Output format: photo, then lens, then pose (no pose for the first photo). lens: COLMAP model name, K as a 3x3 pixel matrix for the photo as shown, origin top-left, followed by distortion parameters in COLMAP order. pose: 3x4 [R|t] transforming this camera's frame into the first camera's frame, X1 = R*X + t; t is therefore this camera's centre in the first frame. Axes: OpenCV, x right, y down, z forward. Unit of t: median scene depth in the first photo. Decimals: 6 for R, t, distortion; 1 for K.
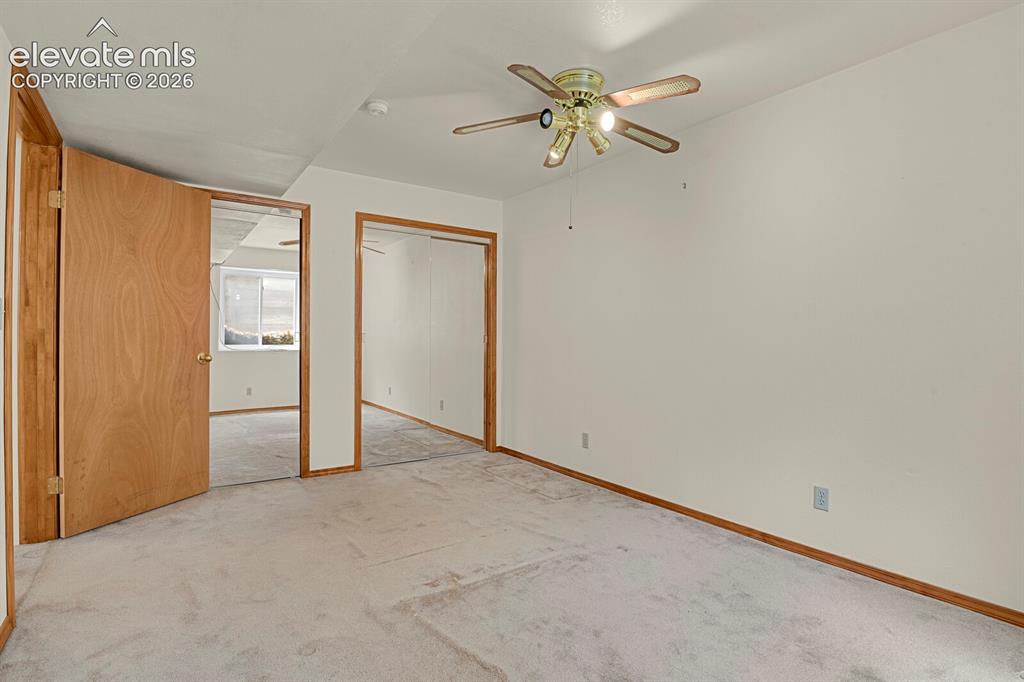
lens RADIAL K [[501.4, 0, 512.0], [0, 501.4, 341.0], [0, 0, 1]] dist [-0.027493, -0.005123]
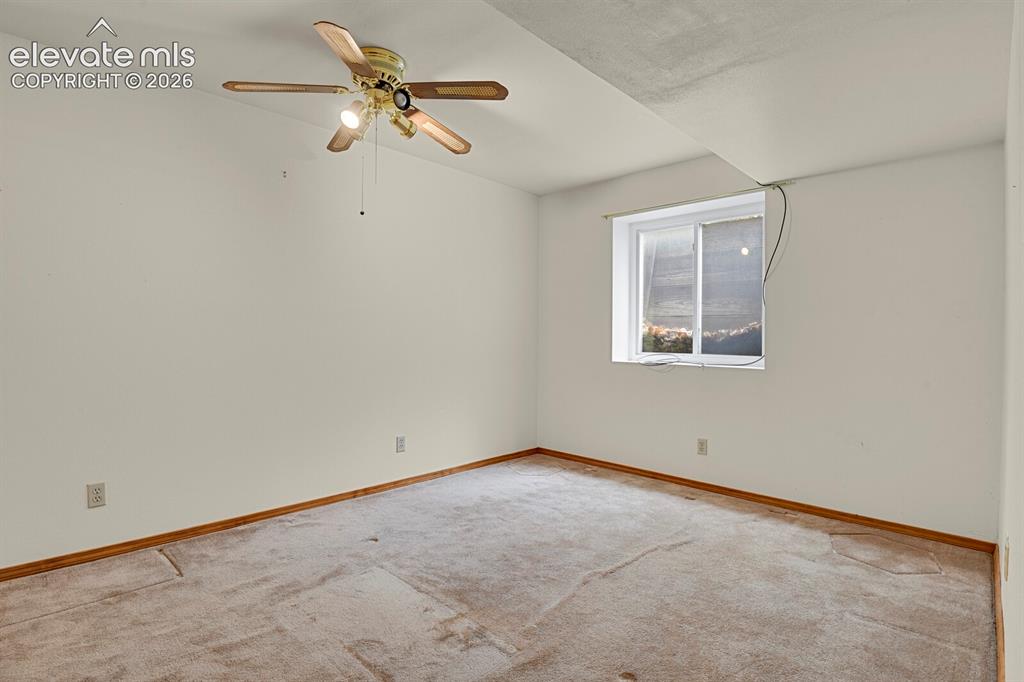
lens RADIAL K [[501.4, 0, 512.0], [0, 501.4, 341.0], [0, 0, 1]] dist [-0.027493, -0.005123]
pose [[-0.194542, -0.017695, 0.980735, -0.790598], [-0.002011, 0.999842, 0.017641, -0.009483], [-0.980892, 0.001460, -0.194547, 0.873108]]
